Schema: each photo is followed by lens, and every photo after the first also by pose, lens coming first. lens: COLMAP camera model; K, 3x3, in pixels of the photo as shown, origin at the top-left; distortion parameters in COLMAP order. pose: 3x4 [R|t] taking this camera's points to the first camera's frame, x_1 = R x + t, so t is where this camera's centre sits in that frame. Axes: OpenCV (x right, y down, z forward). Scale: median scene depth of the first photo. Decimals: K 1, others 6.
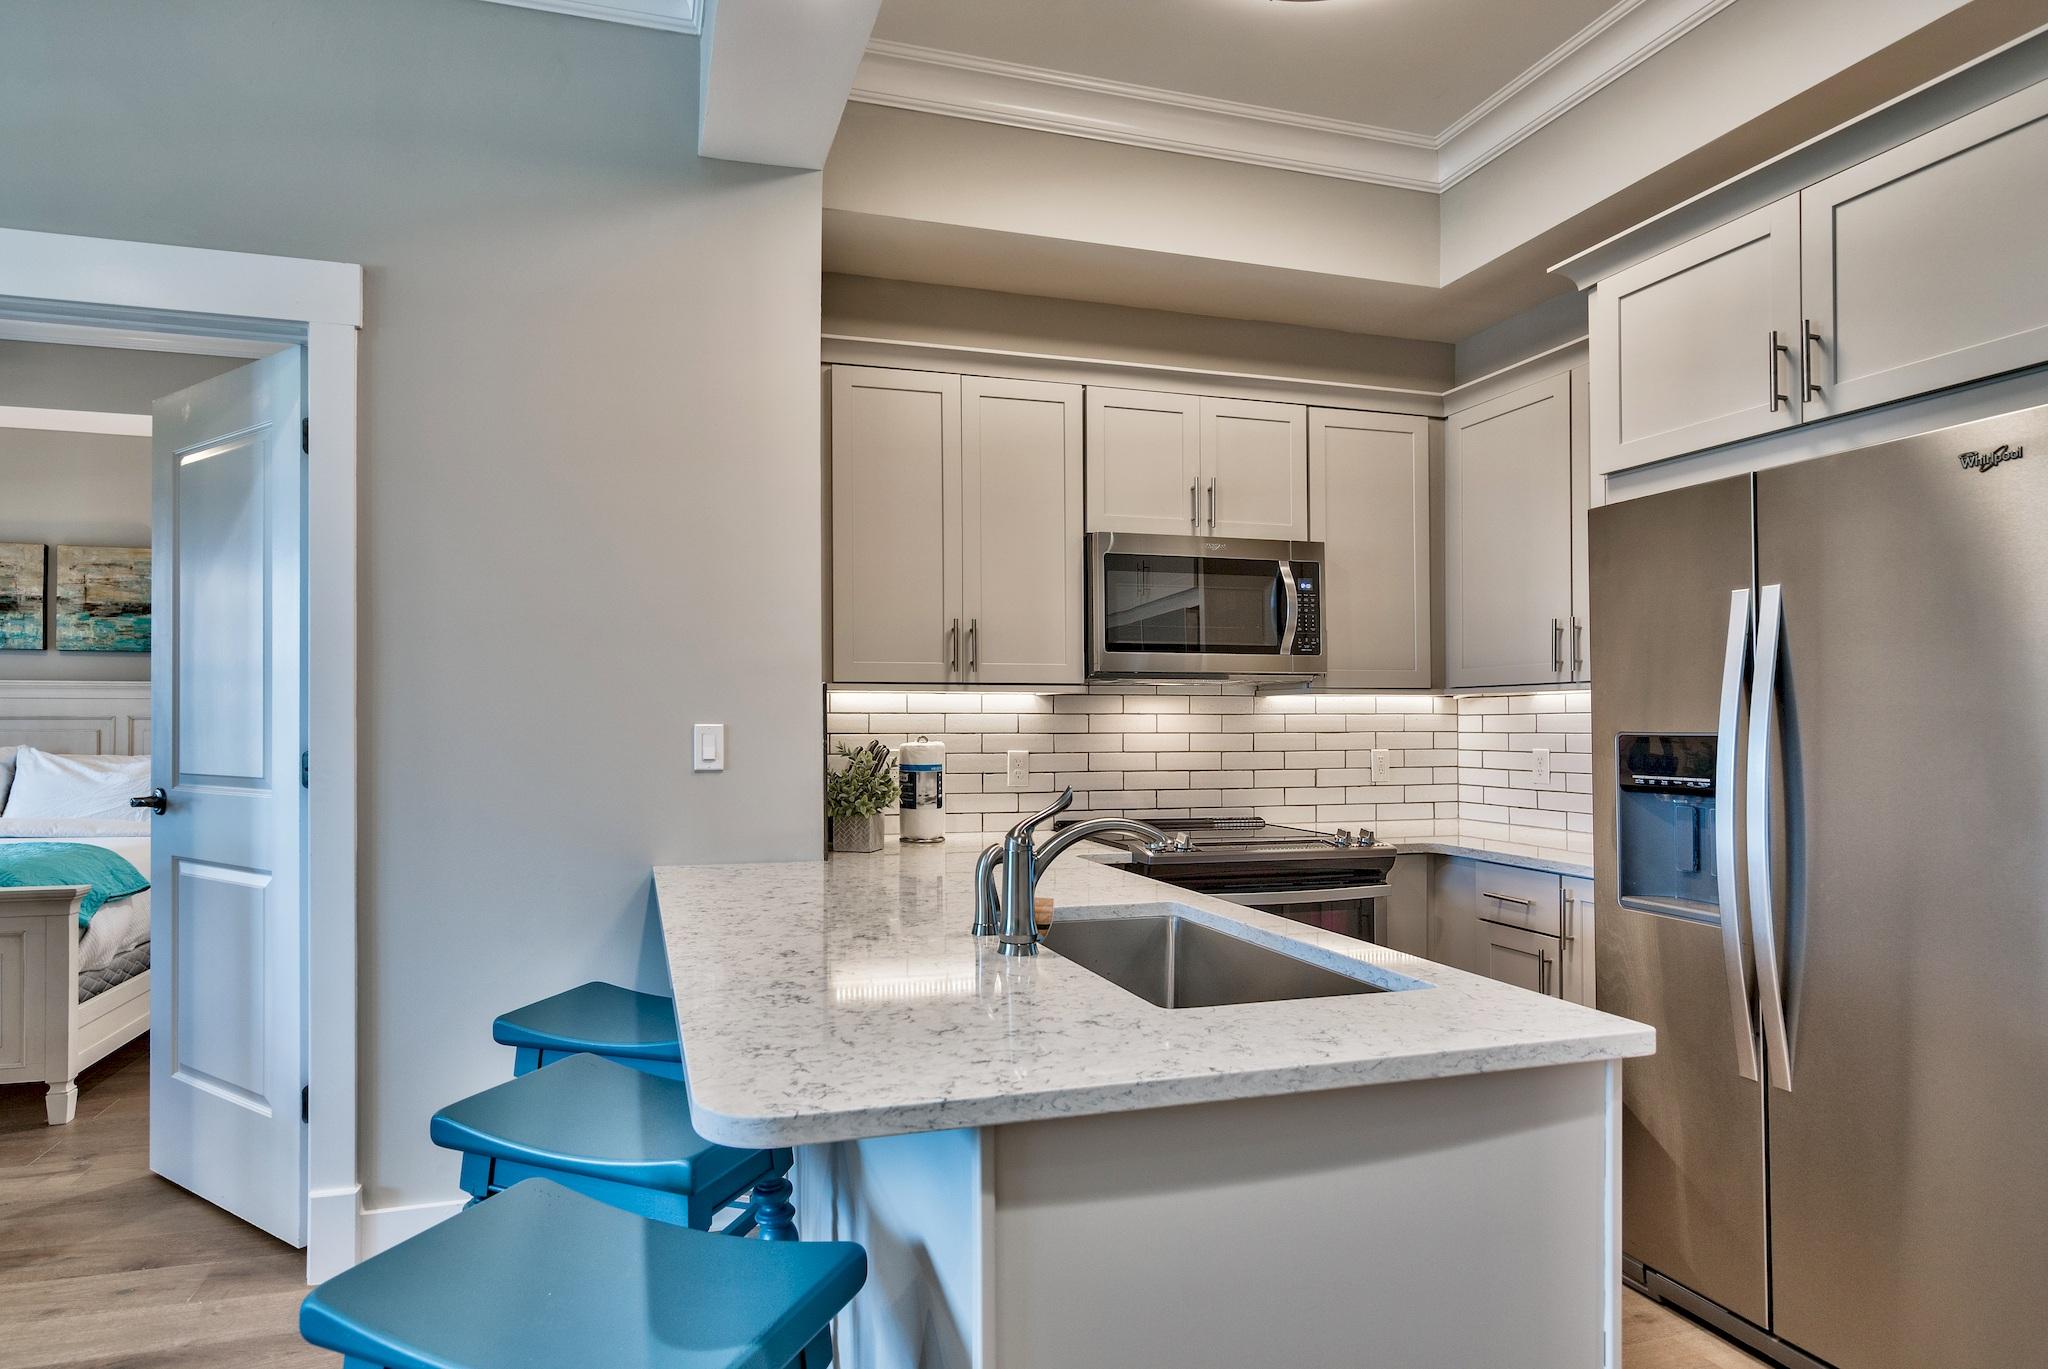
lens RADIAL K [[1094.8, 0, 955.0], [0, 1094.8, 714.6], [0, 0, 1]] dist [0.001472, 0.001724]
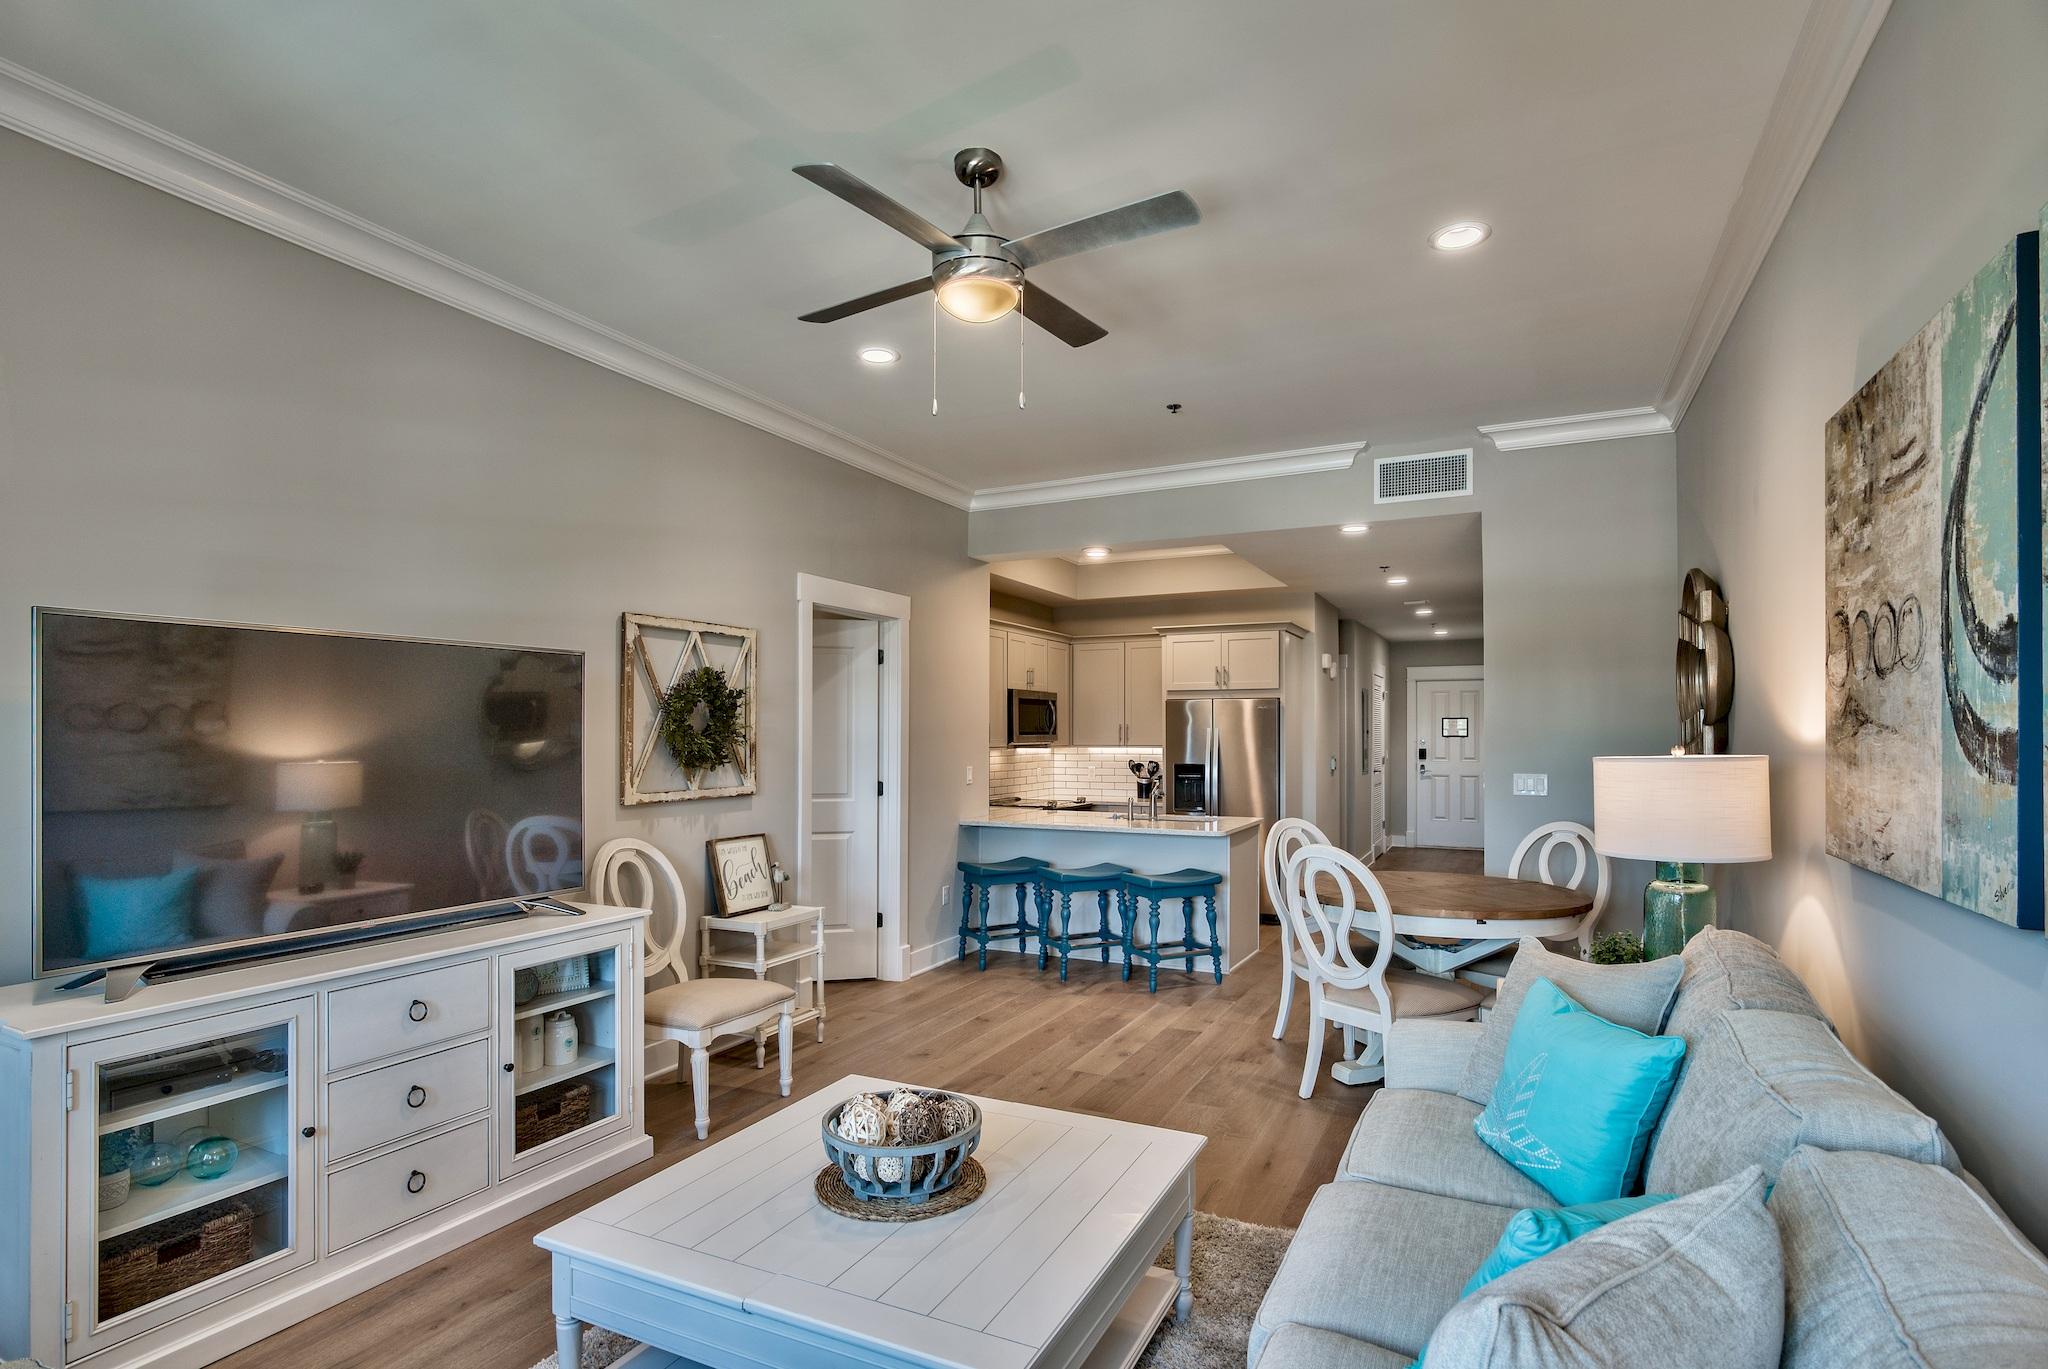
lens RADIAL K [[981.0, 0, 1066.3], [0, 981.0, 729.2], [0, 0, 1]] dist [-0.001524, -0.000147]
pose [[0.646650, 0.005494, 0.762767, -1.611964], [-0.008522, 0.999964, 0.000022, -0.072878], [-0.762740, -0.006514, 0.646673, -0.631704]]
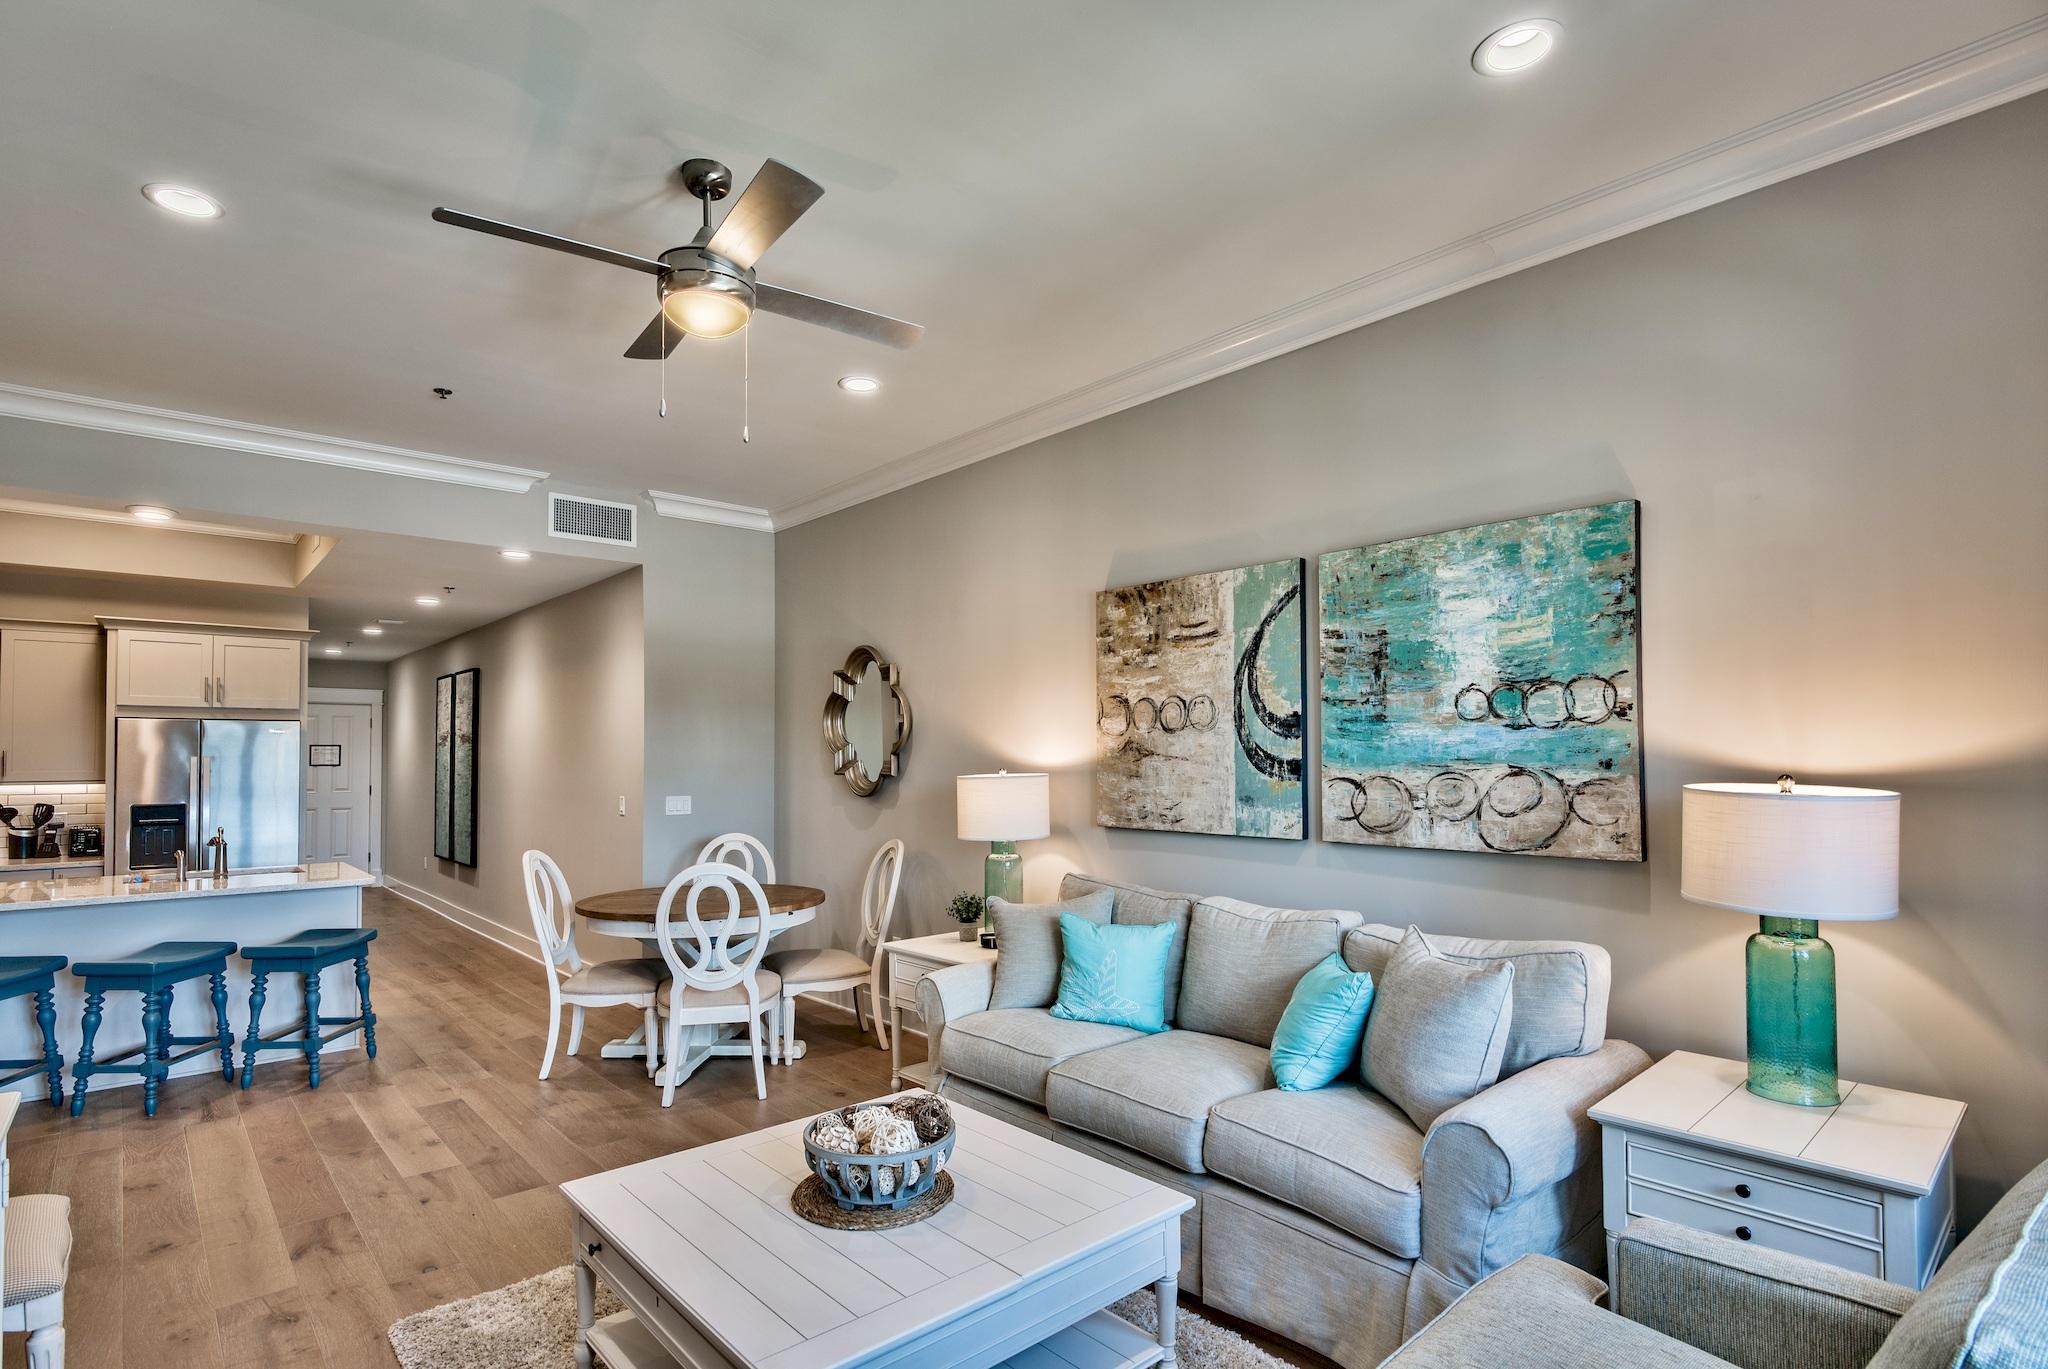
lens RADIAL K [[994.9, 0, 954.4], [0, 994.9, 734.7], [0, 0, 1]] dist [-0.000565, -0.000033]
pose [[-0.401820, 0.026625, 0.915332, -1.850058], [-0.003559, 0.999524, -0.030636, -0.067624], [-0.915712, -0.015567, -0.401534, 0.112728]]
